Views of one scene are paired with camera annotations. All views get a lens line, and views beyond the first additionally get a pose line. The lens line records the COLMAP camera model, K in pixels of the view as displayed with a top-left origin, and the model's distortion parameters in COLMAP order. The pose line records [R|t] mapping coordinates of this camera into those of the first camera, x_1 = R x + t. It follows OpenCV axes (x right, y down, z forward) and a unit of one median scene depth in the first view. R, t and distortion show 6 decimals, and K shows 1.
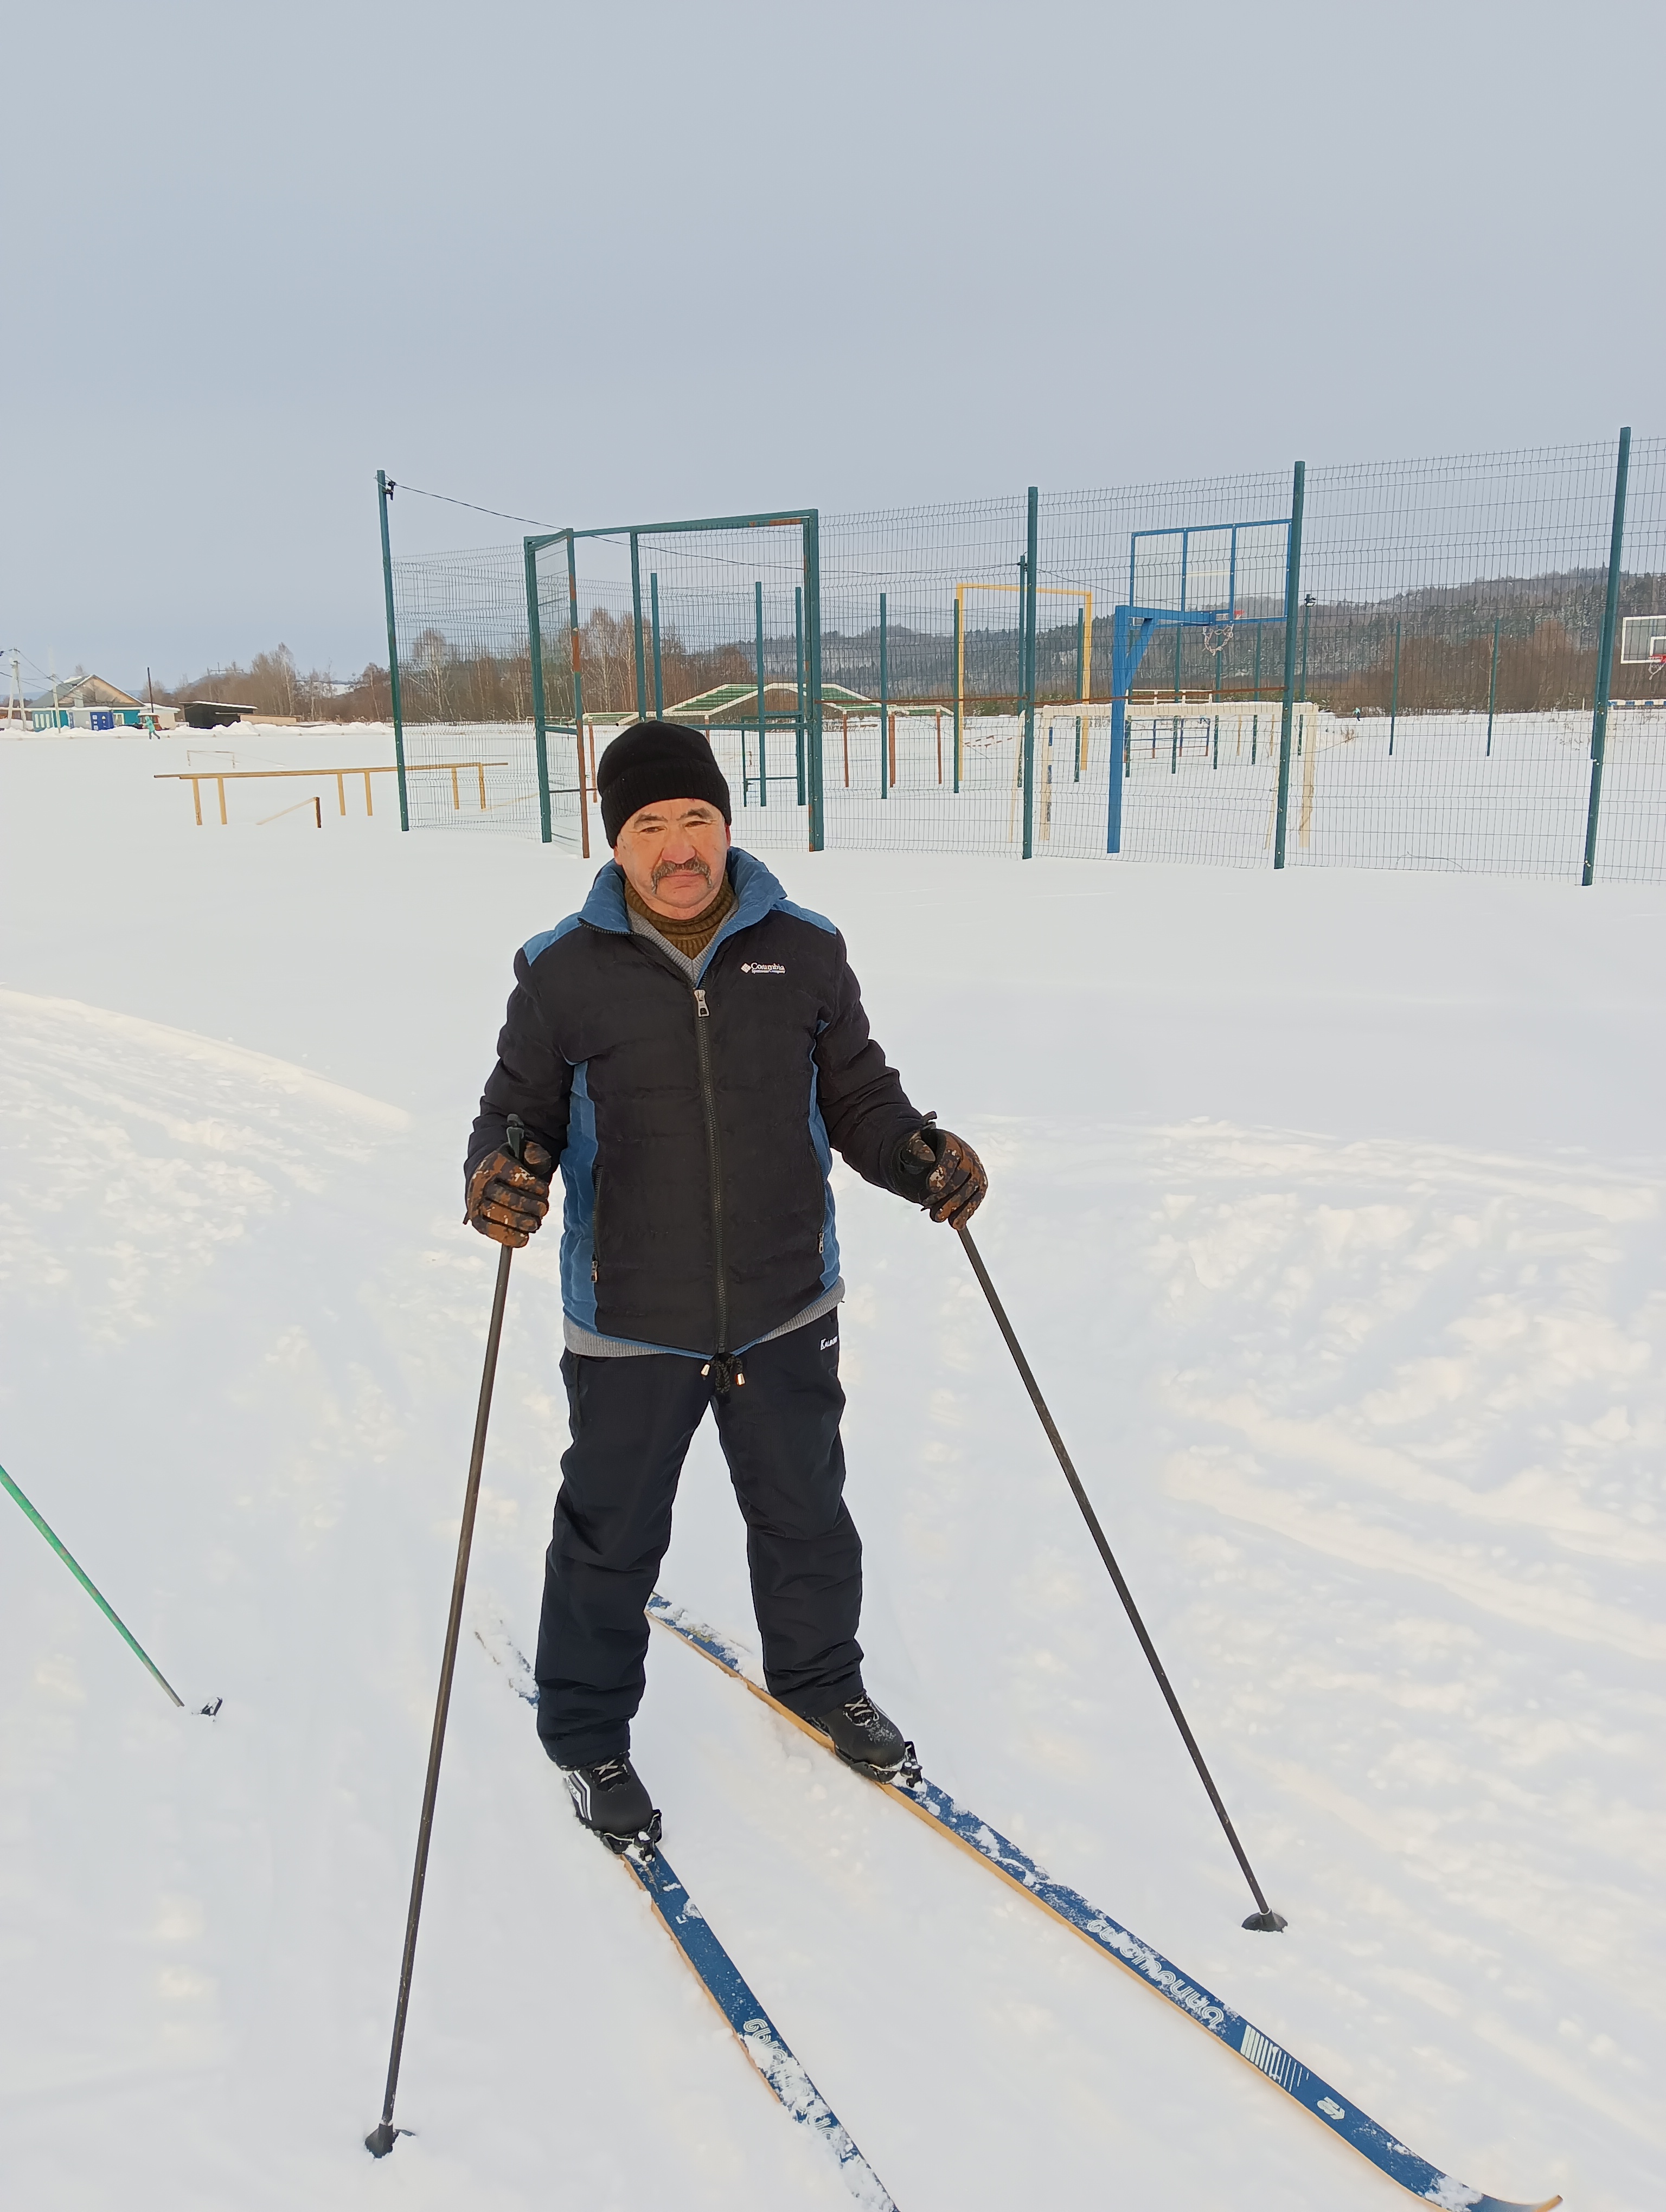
lens RADIAL K [[1708.1, 0, 833.0], [0, 1708.1, 1106.0], [0, 0, 1]] dist [0.136782, -0.286153]
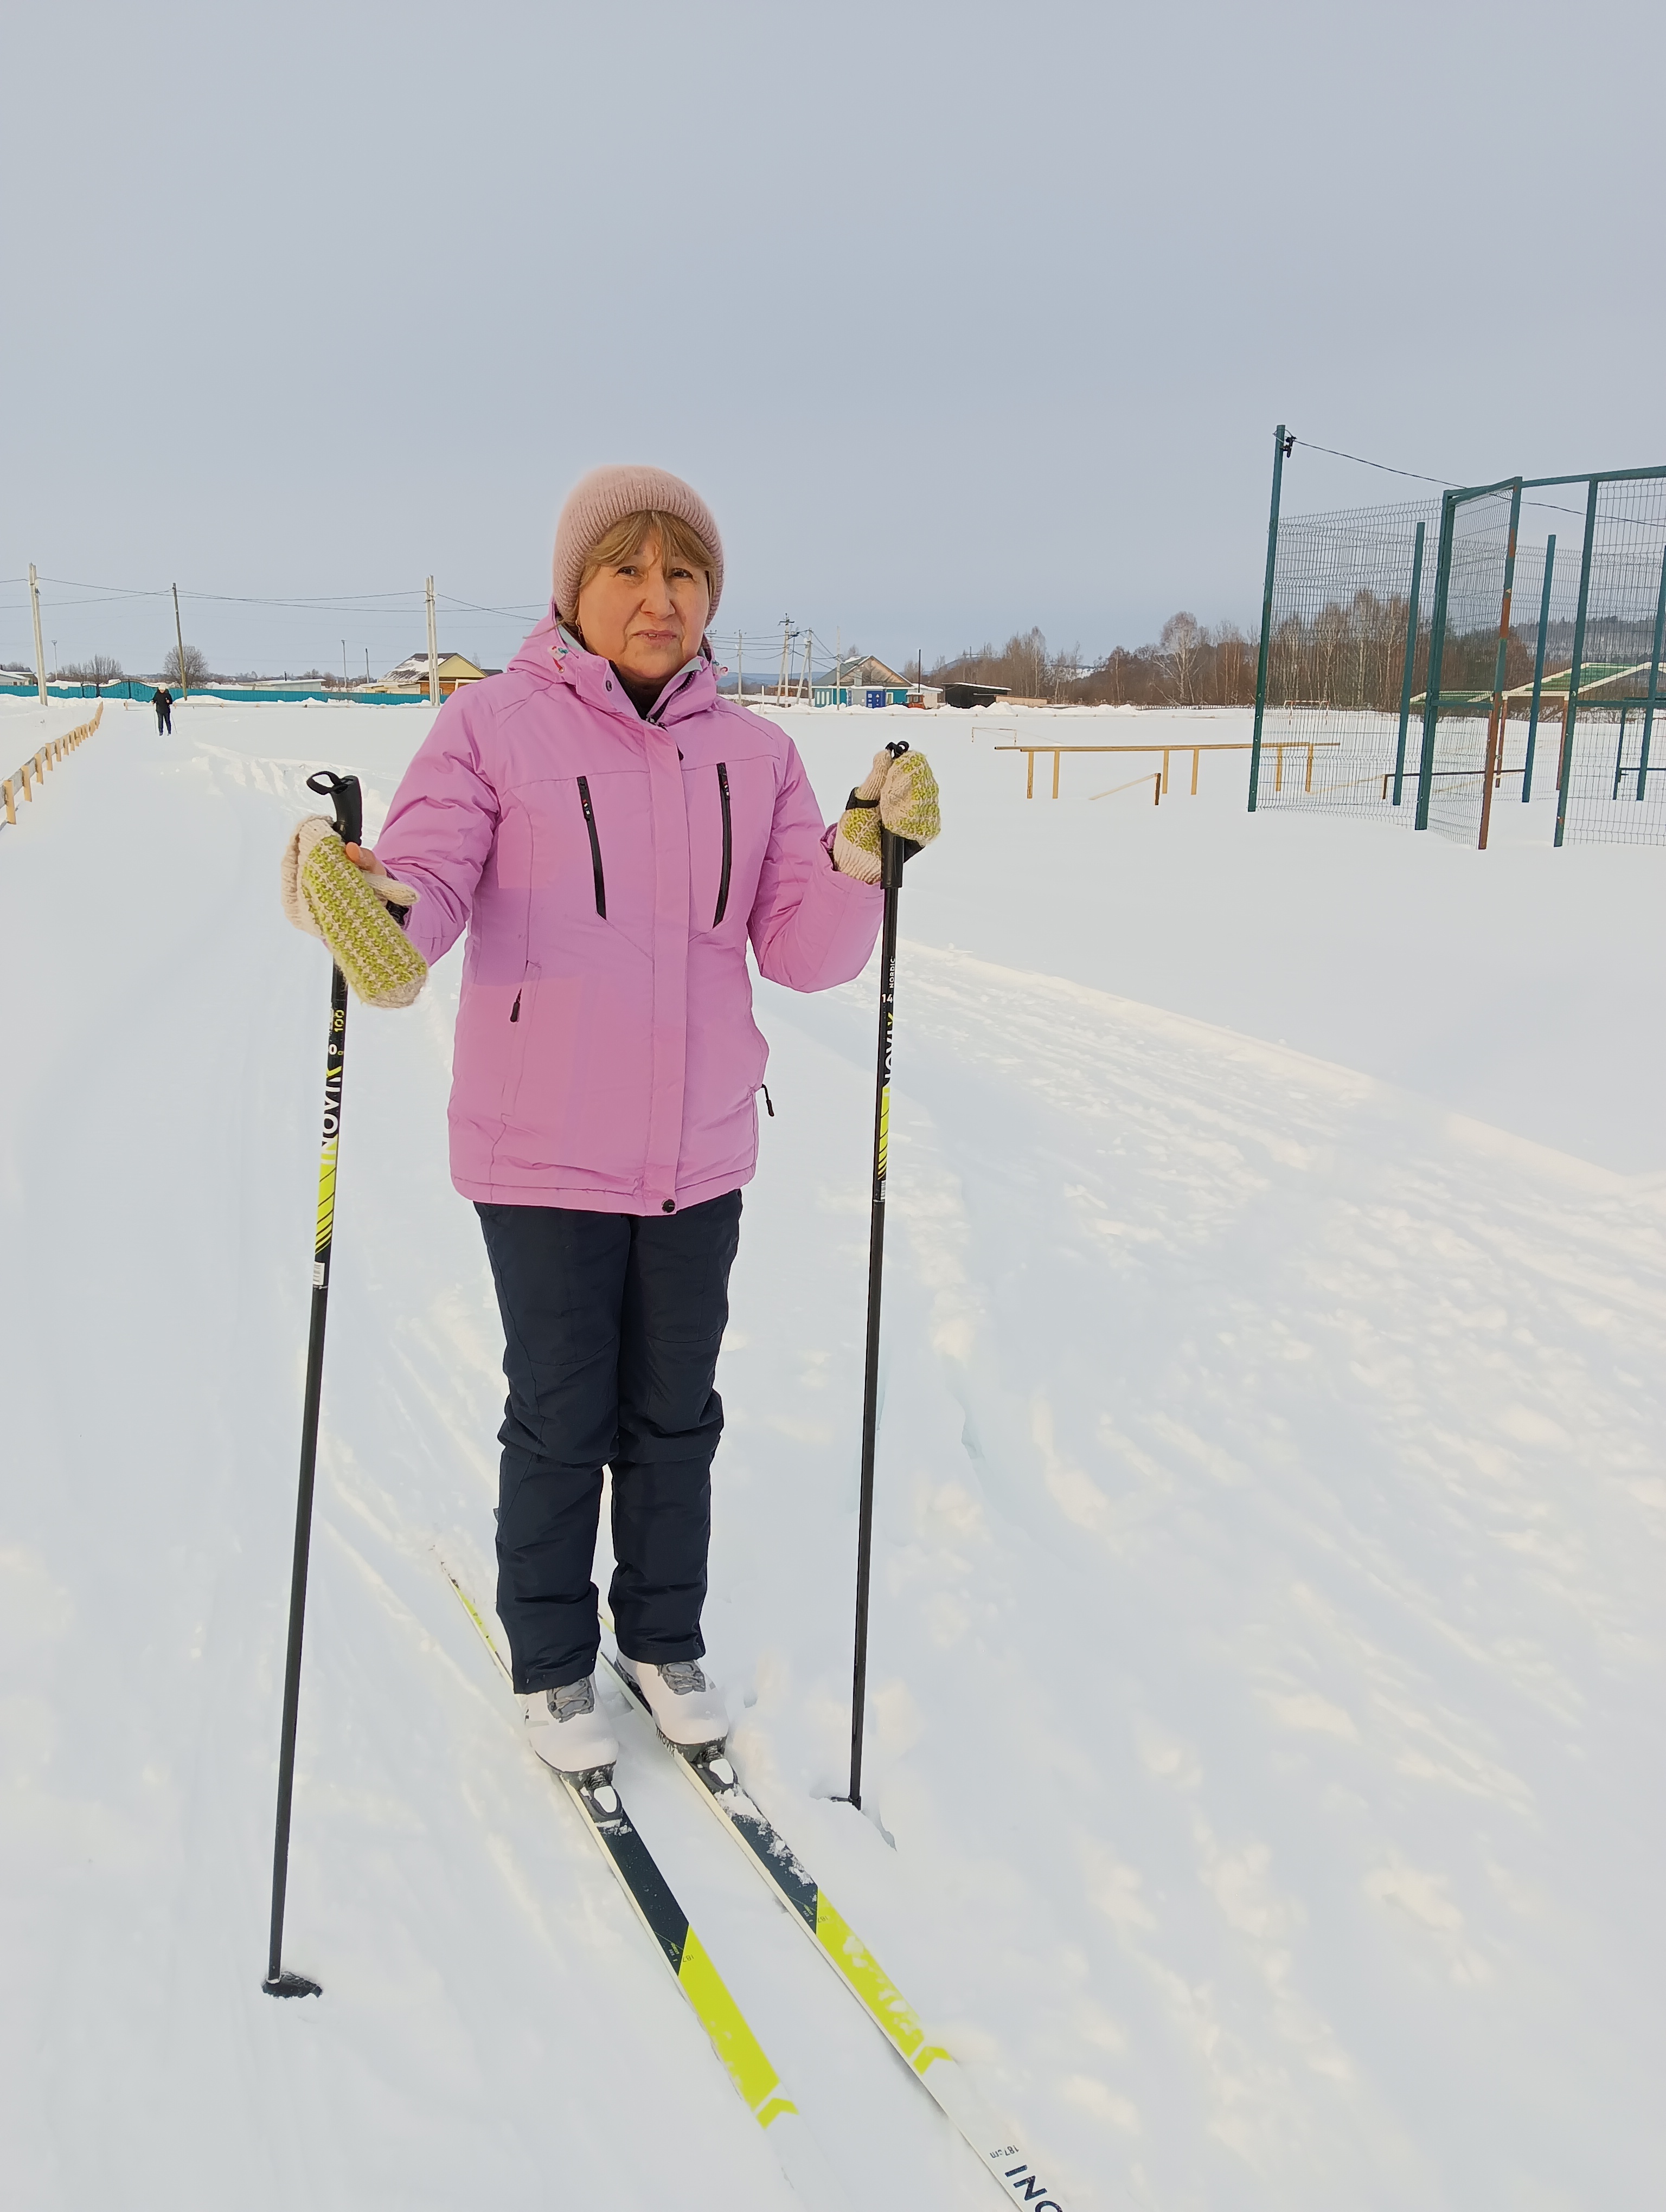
lens RADIAL K [[1712.5, 0, 839.0], [0, 1712.5, 1099.6], [0, 0, 1]] dist [0.132389, -0.276142]
pose [[0.920248, 0.112107, -0.374935, -0.065511], [-0.110596, 0.993535, 0.025623, -0.002235], [0.375384, 0.017887, 0.926697, 0.035782]]
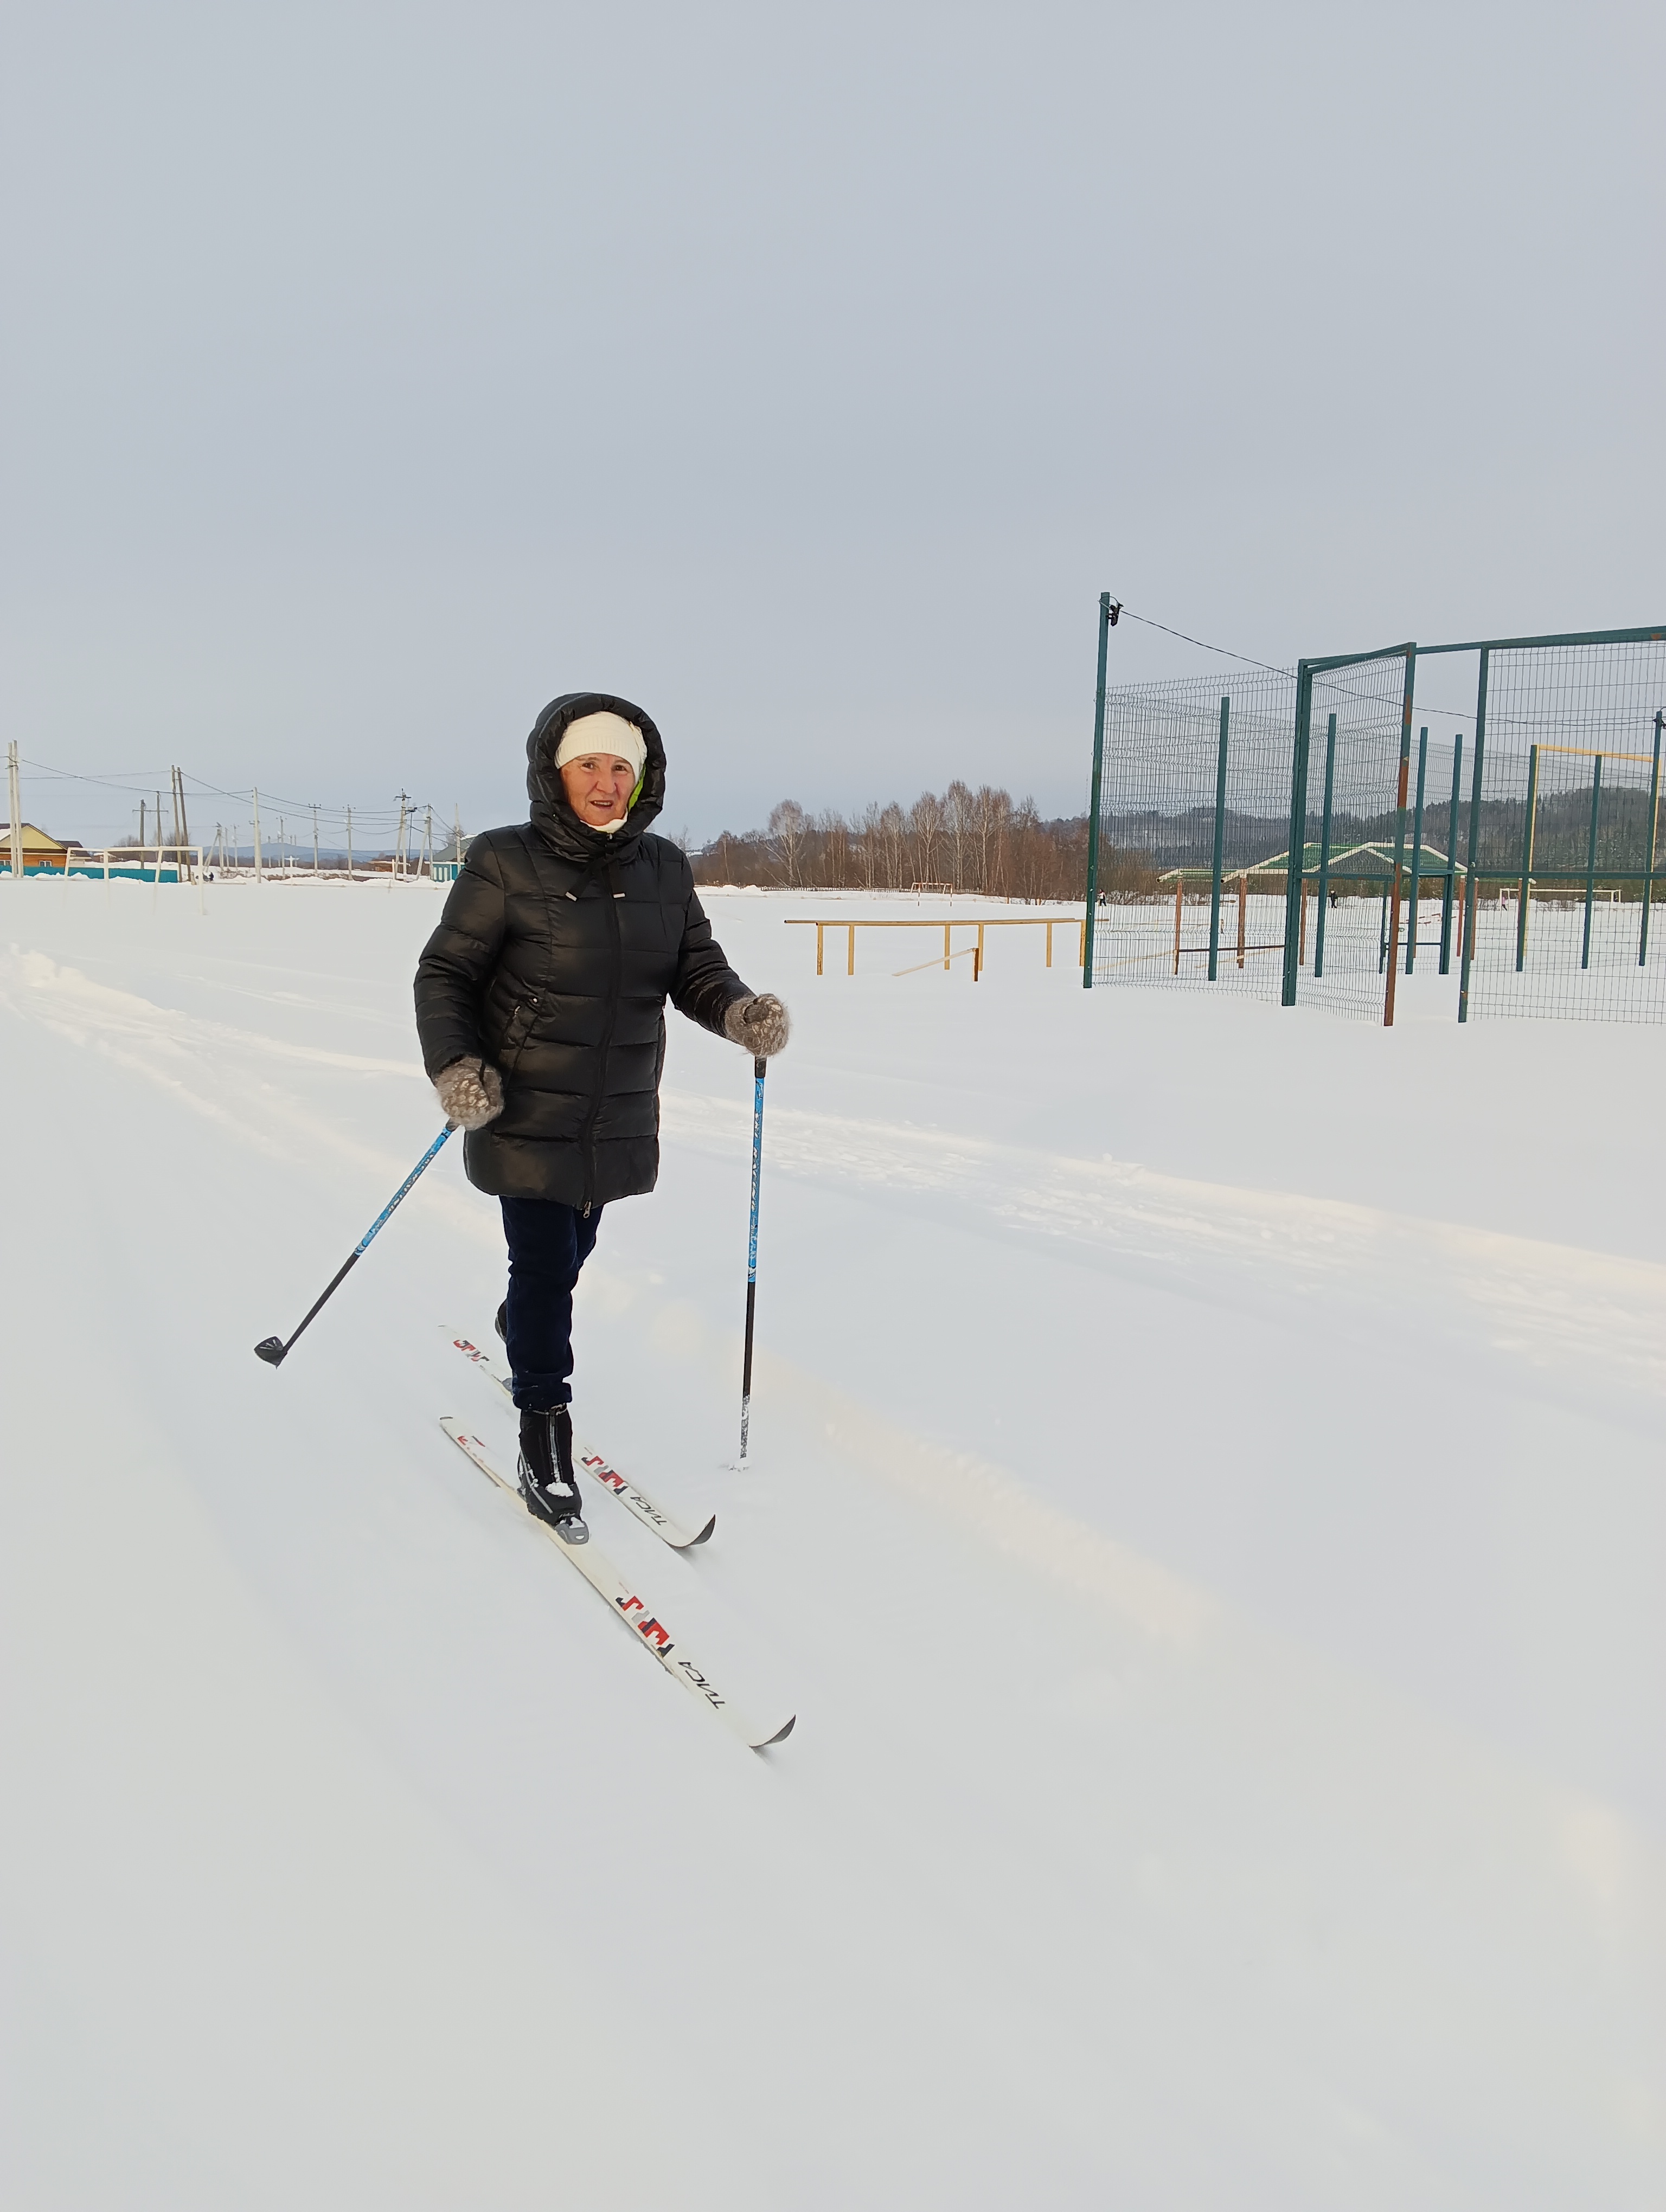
lens RADIAL K [[1708.1, 0, 833.0], [0, 1708.1, 1106.0], [0, 0, 1]] dist [0.136782, -0.286153]
pose [[0.984469, 0.054649, -0.166836, -0.175810], [-0.070648, 0.993294, -0.091519, -0.006578], [0.160716, 0.101884, 0.981728, 0.090419]]
